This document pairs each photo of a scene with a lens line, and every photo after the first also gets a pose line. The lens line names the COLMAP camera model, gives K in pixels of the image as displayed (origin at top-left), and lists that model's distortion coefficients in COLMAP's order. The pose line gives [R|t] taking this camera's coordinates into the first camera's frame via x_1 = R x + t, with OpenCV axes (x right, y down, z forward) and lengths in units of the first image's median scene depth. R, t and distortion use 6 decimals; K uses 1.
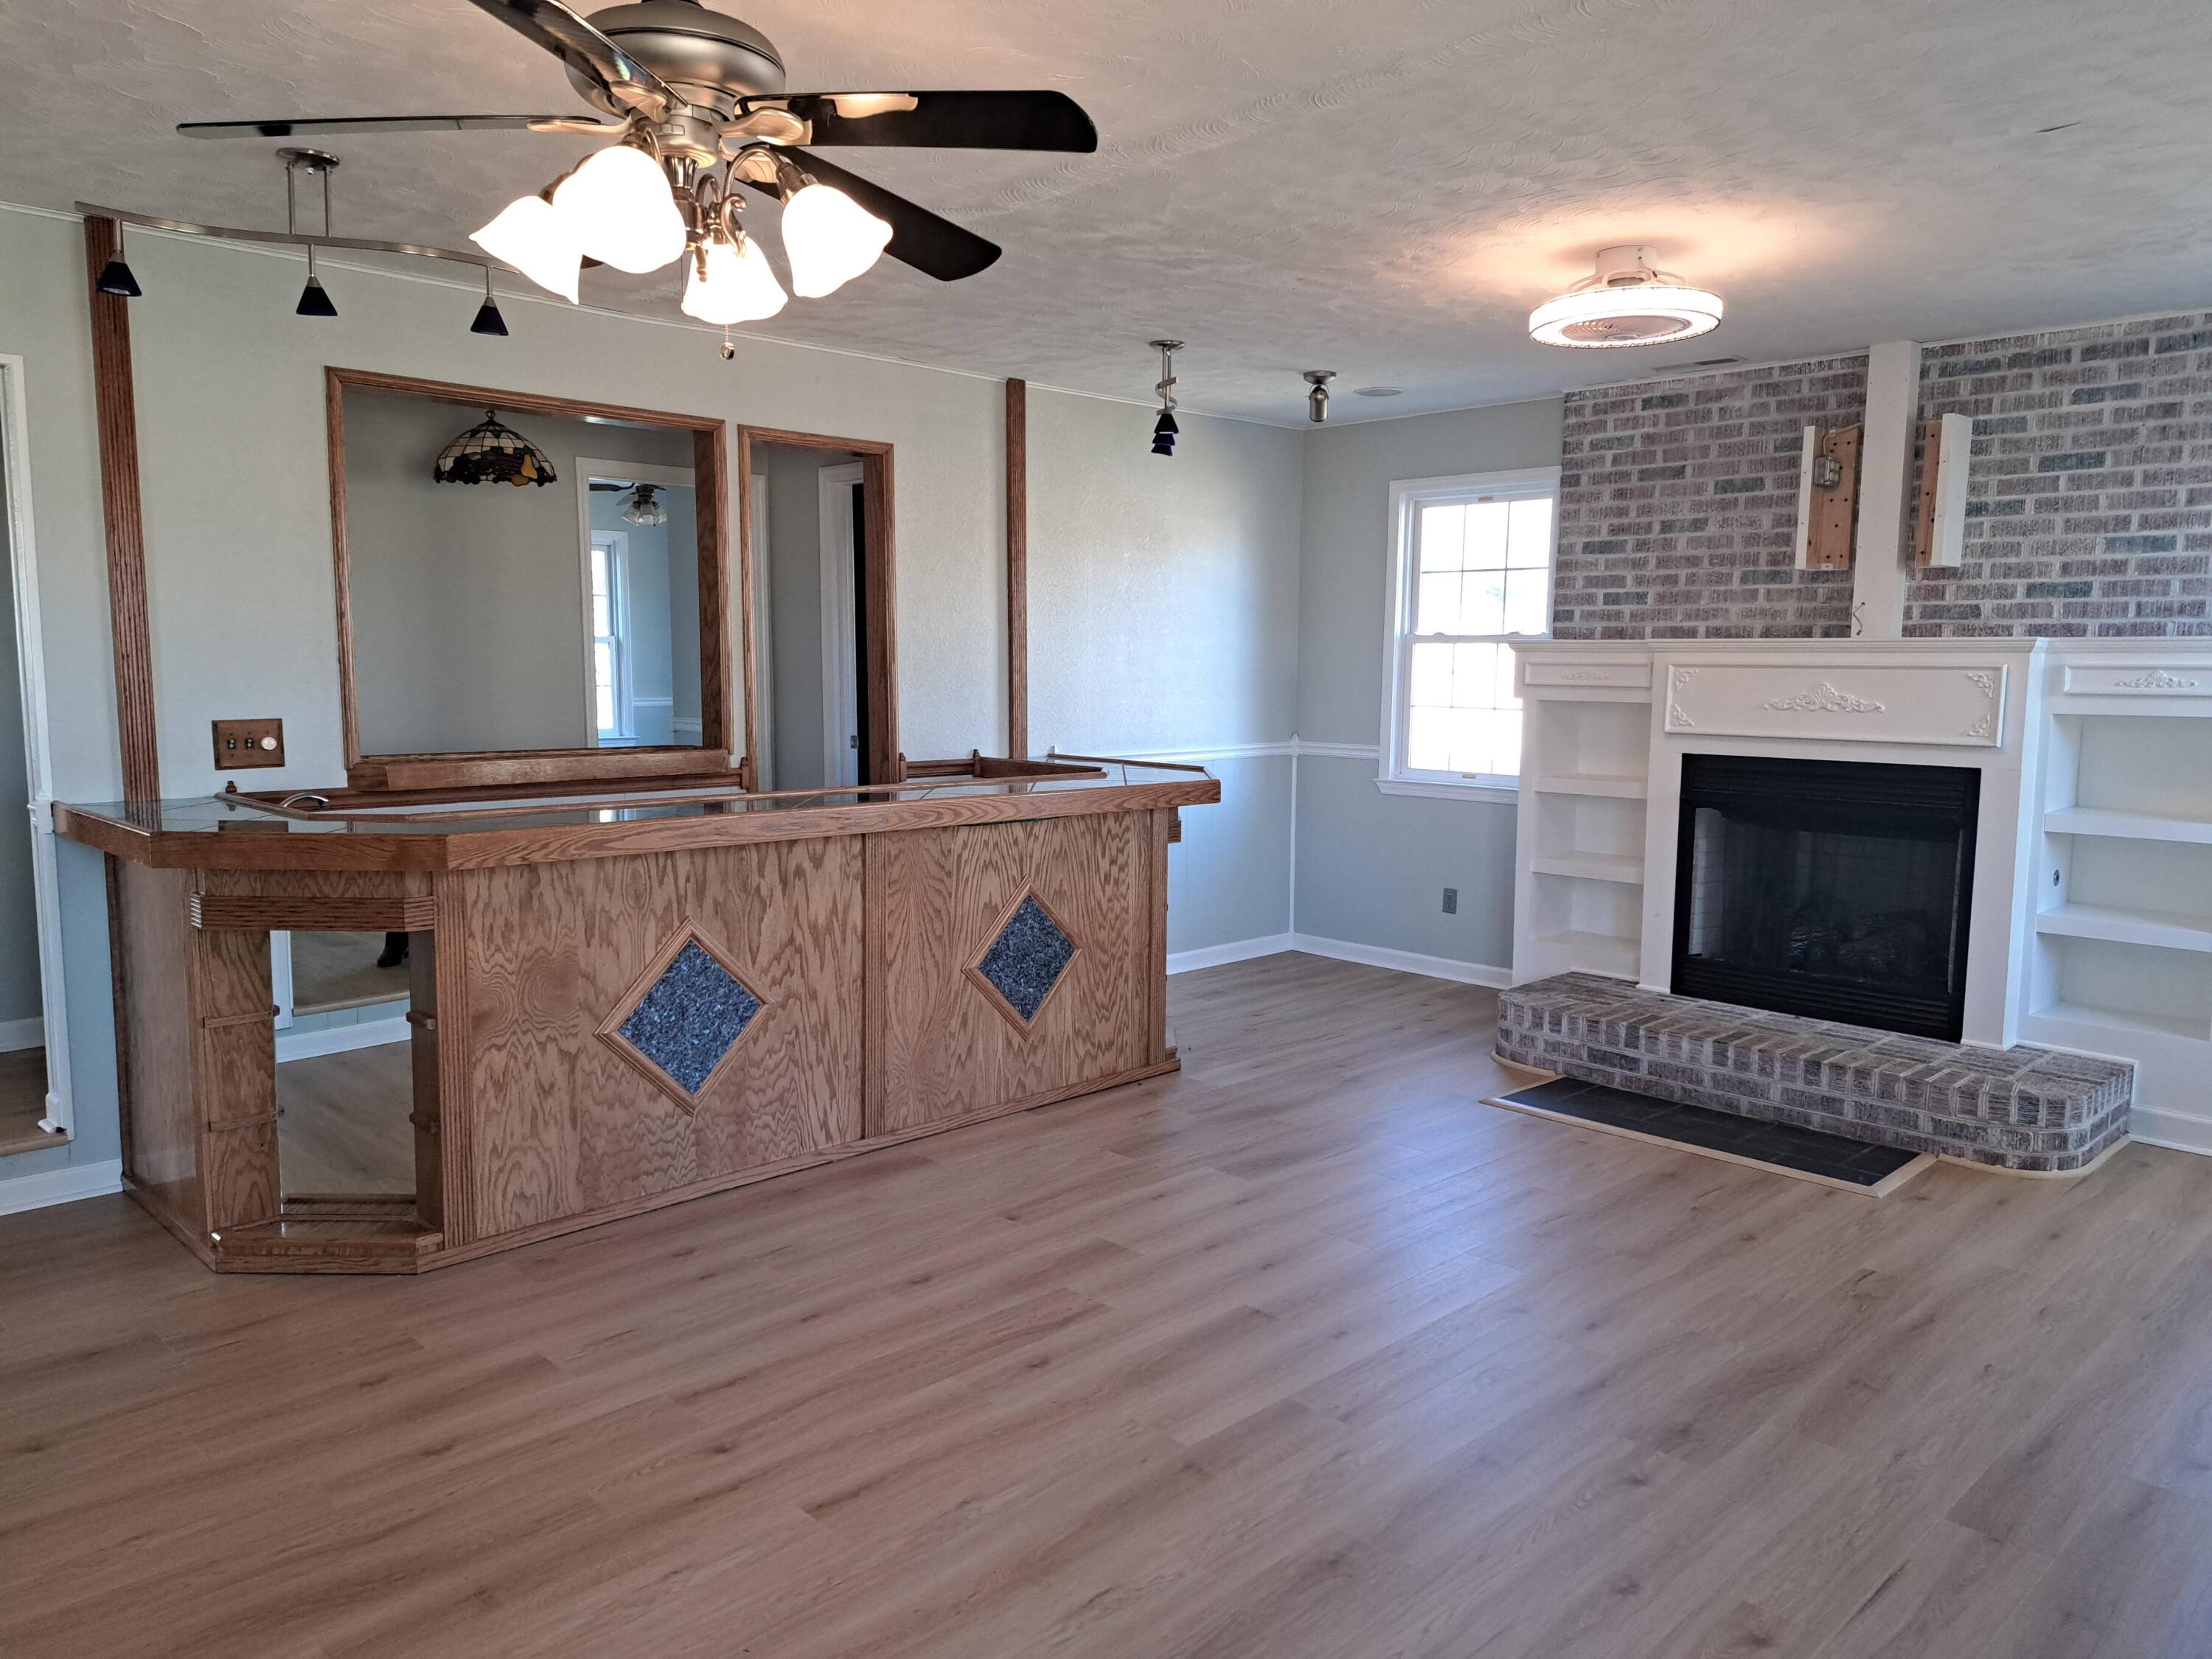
lens RADIAL K [[1523.5, 0, 1117.6], [0, 1523.5, 833.0], [0, 0, 1]] dist [0.007458, -0.025960]
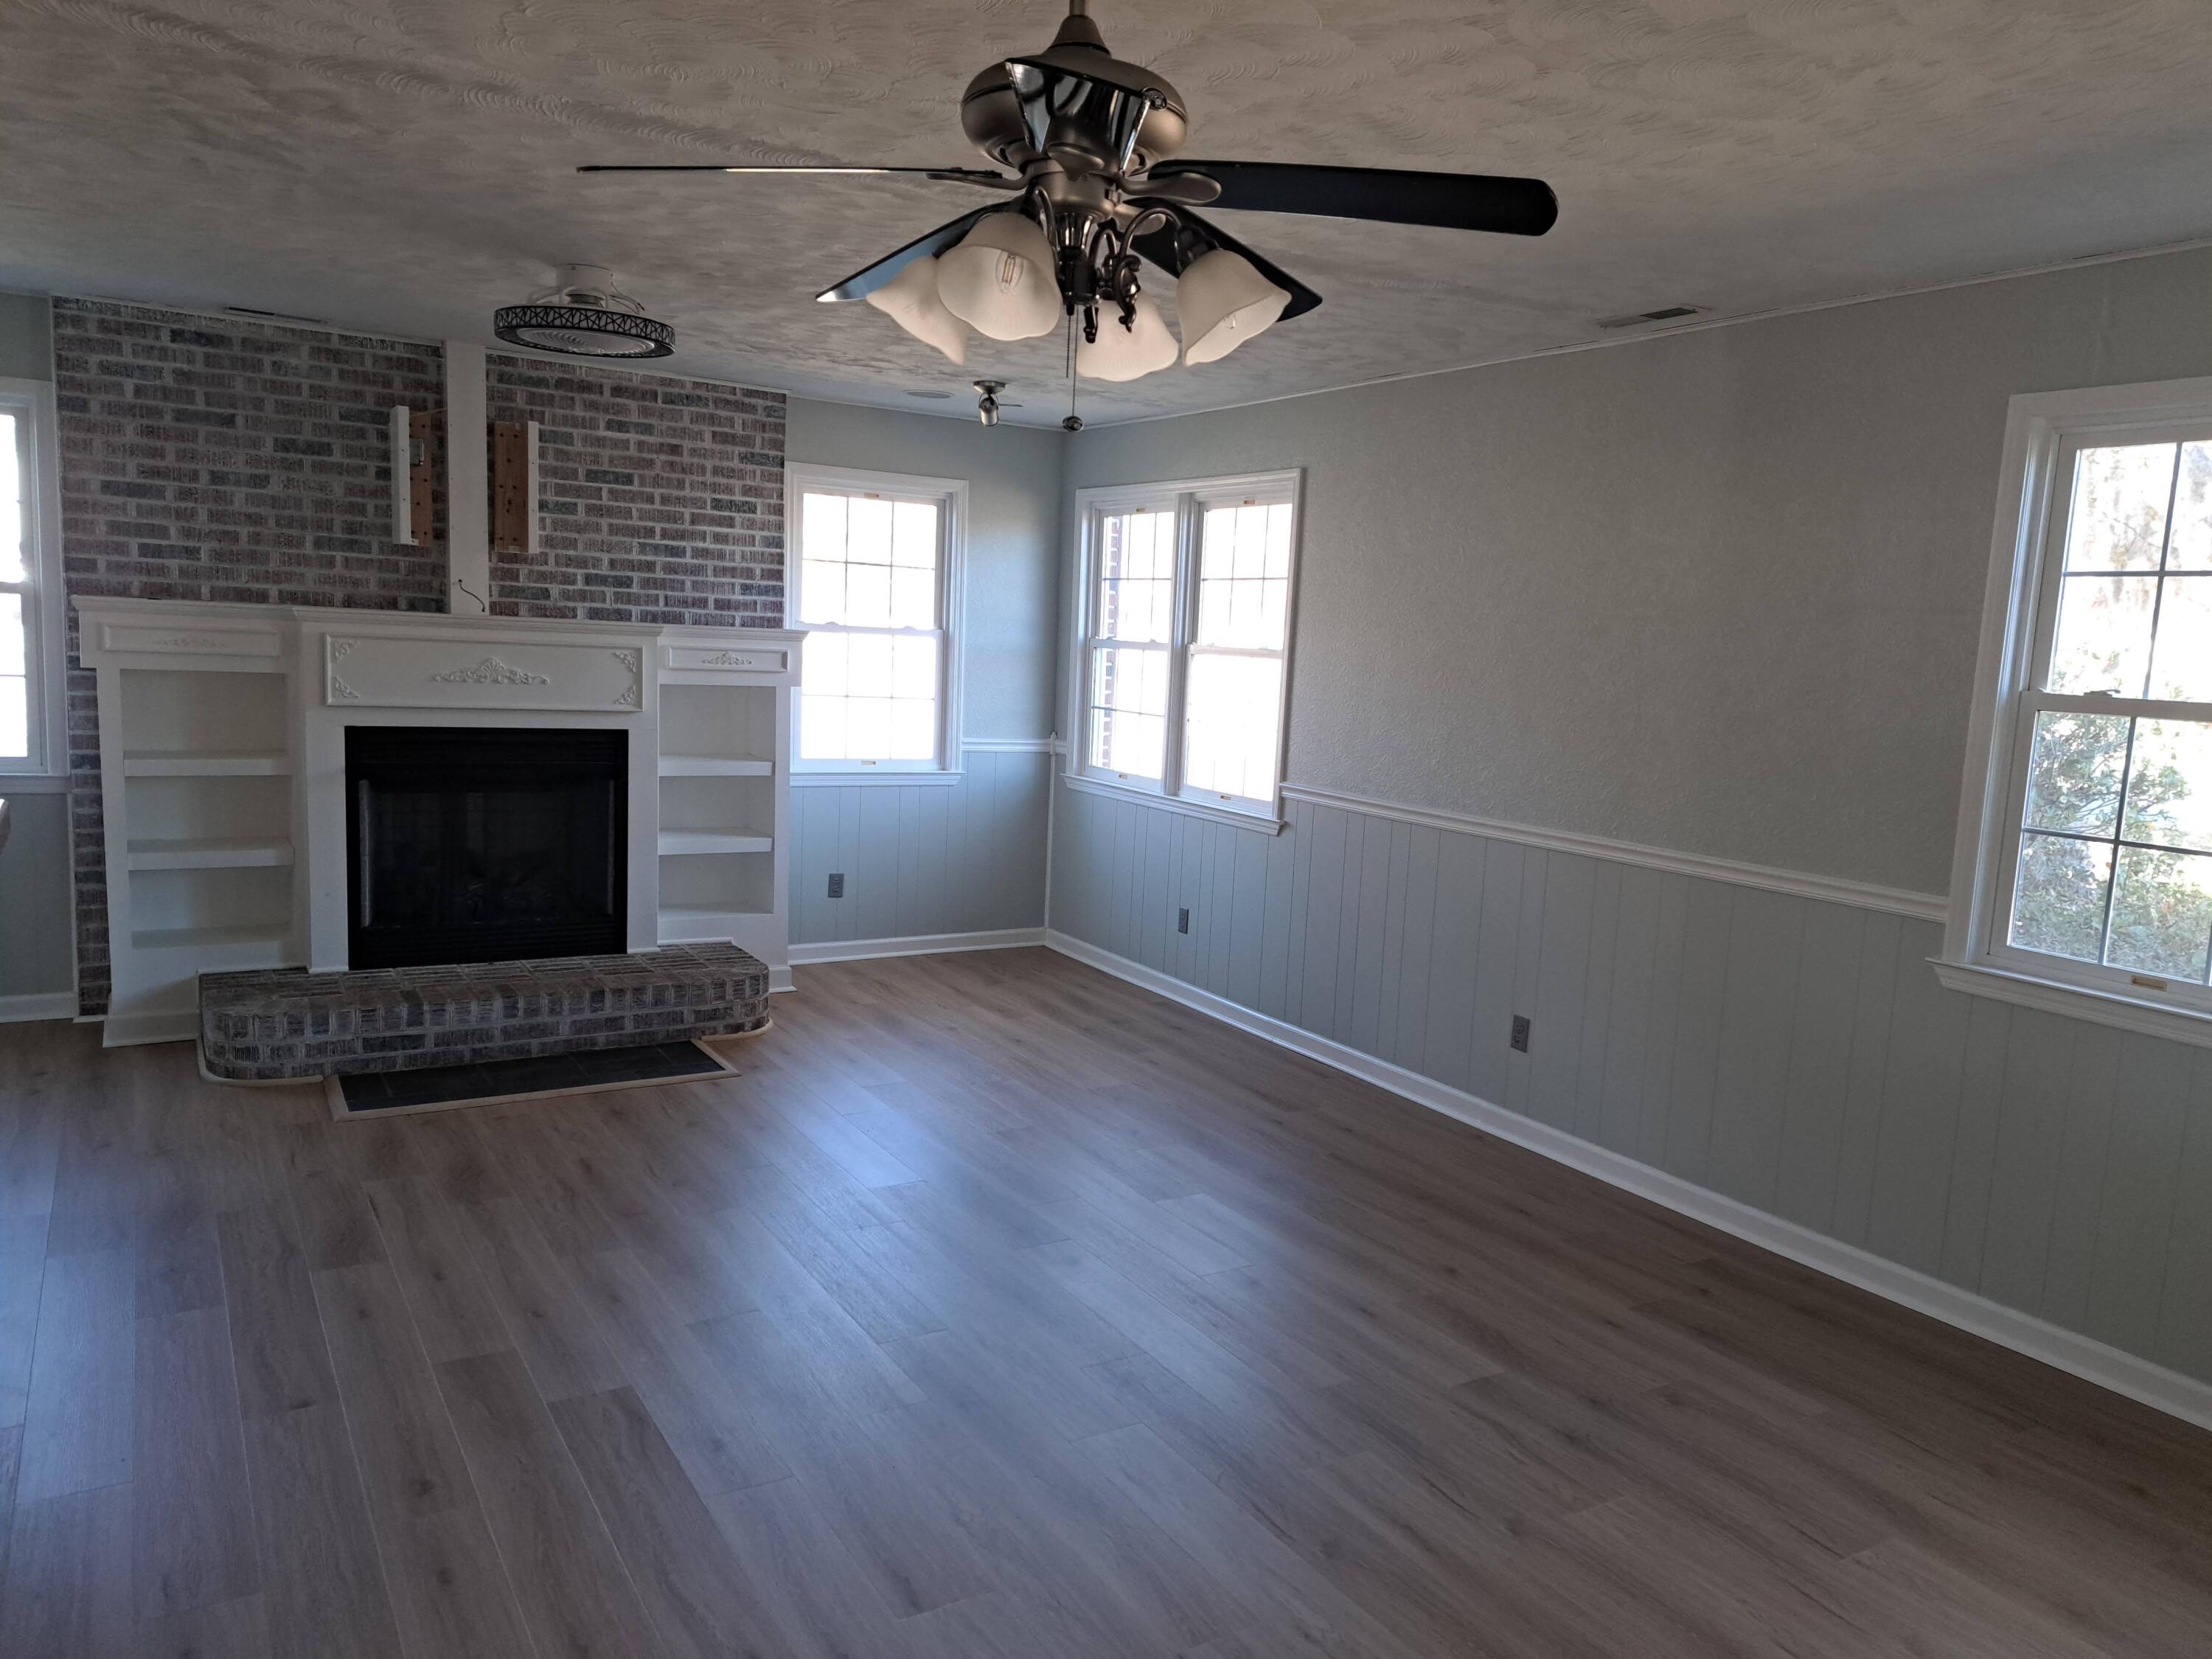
lens RADIAL K [[1523.5, 0, 1121.2], [0, 1523.5, 835.6], [0, 0, 1]] dist [0.007458, -0.025960]
pose [[0.211800, -0.123812, 0.969439, -0.503841], [0.059217, 0.991746, 0.113723, -0.067303], [-0.975517, 0.033321, 0.217383, 0.314471]]
